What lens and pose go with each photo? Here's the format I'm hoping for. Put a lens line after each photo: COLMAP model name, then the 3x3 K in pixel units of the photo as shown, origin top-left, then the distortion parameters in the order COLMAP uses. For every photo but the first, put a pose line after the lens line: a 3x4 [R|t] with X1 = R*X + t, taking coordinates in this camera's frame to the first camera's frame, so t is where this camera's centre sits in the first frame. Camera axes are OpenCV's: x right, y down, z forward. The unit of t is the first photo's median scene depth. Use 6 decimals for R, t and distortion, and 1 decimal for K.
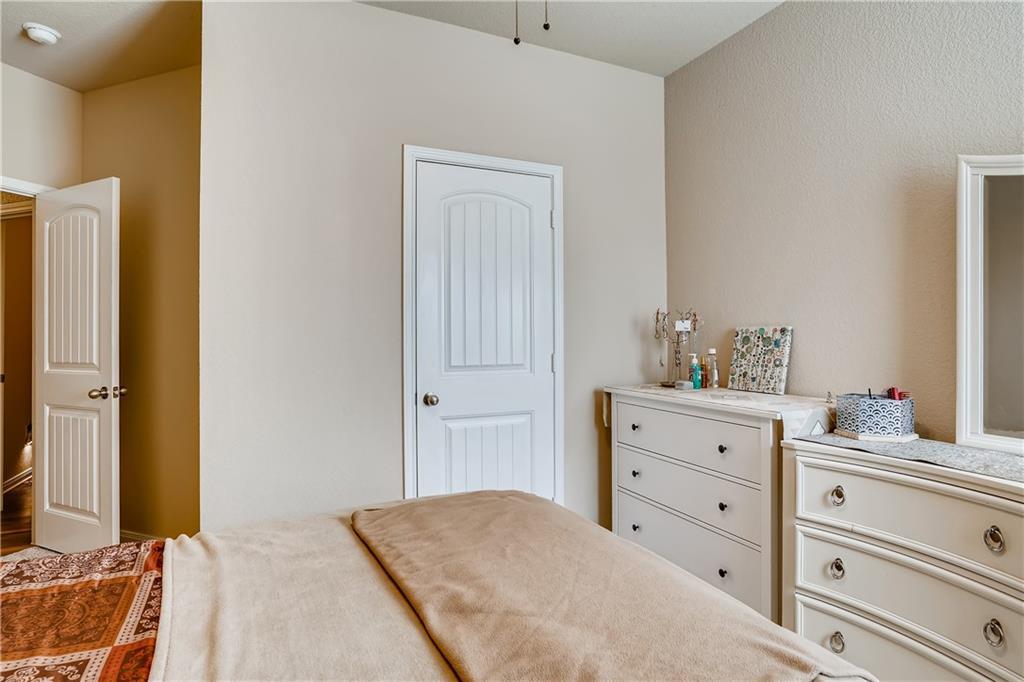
lens RADIAL K [[537.8, 0, 516.1], [0, 537.8, 337.9], [0, 0, 1]] dist [-0.026291, 0.000824]
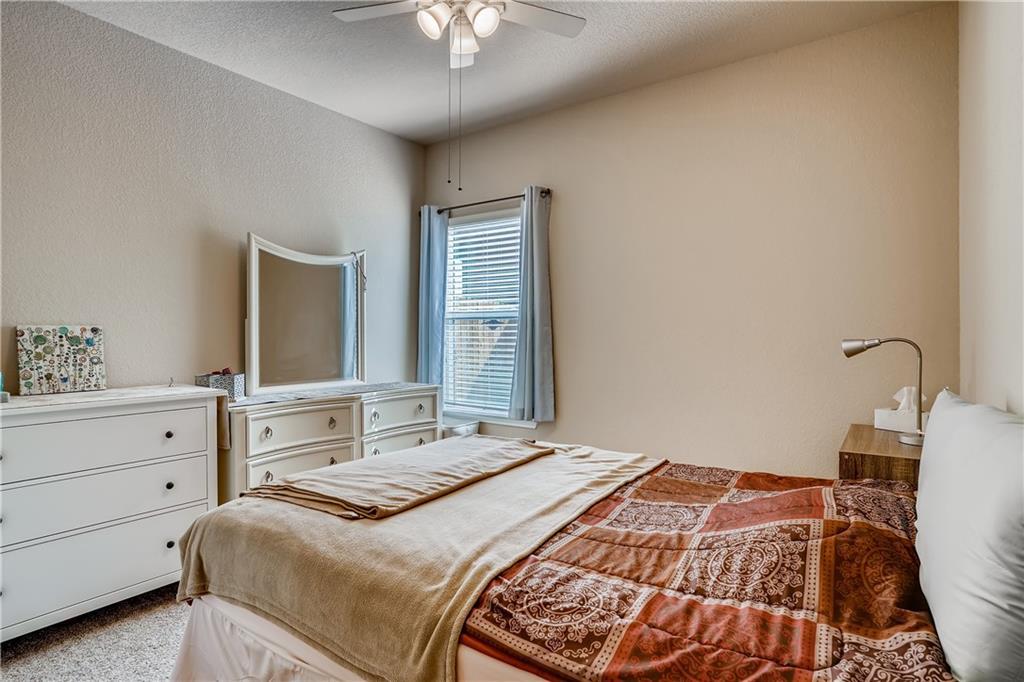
lens RADIAL K [[537.8, 0, 513.6], [0, 537.8, 340.0], [0, 0, 1]] dist [-0.026291, 0.000824]
pose [[-0.506186, -0.007237, 0.862394, -0.802423], [0.005557, 0.999917, 0.011653, -0.001464], [-0.862406, 0.010691, -0.506104, 0.792358]]
